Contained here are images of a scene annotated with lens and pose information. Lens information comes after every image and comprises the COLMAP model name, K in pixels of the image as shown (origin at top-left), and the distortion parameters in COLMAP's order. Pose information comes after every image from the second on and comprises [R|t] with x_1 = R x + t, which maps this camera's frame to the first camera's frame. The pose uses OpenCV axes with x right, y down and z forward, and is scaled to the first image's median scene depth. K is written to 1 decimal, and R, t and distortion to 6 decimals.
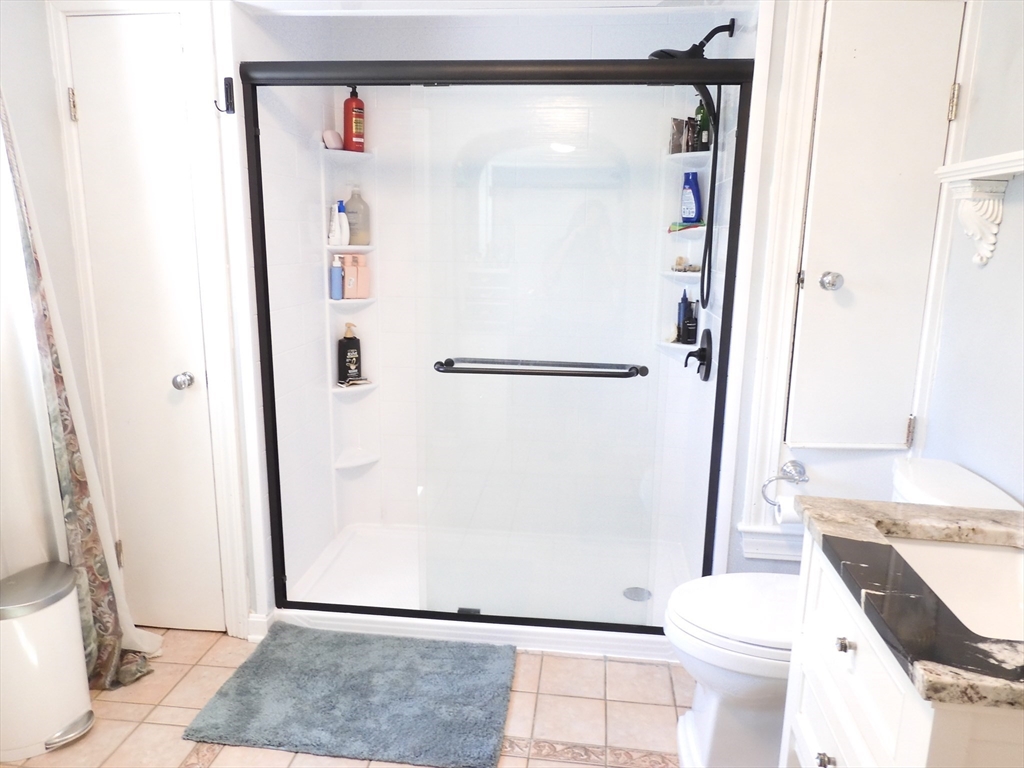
lens RADIAL K [[745.8, 0, 512.0], [0, 745.8, 384.0], [0, 0, 1]] dist [0.010724, -0.006176]
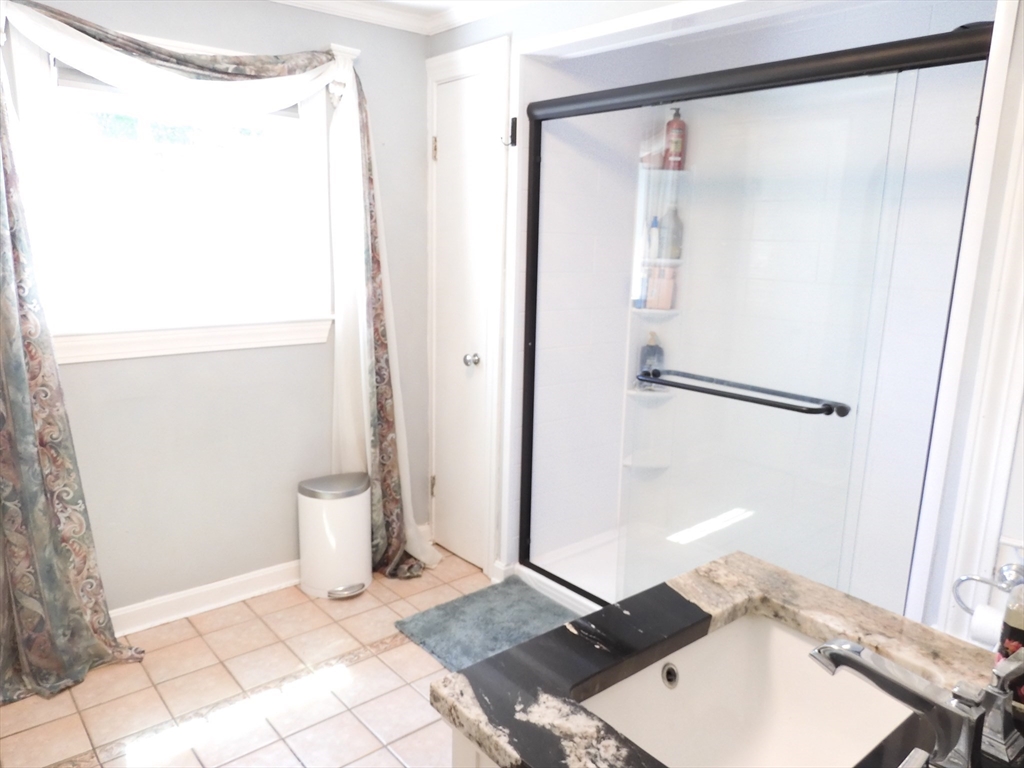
lens RADIAL K [[744.6, 0, 512.0], [0, 744.6, 384.0], [0, 0, 1]] dist [0.000020, -0.002967]
pose [[0.730173, 0.137672, -0.669249, 0.483386], [-0.155647, 0.987252, 0.033272, -0.017117], [0.665298, 0.079873, 0.742293, 0.122411]]
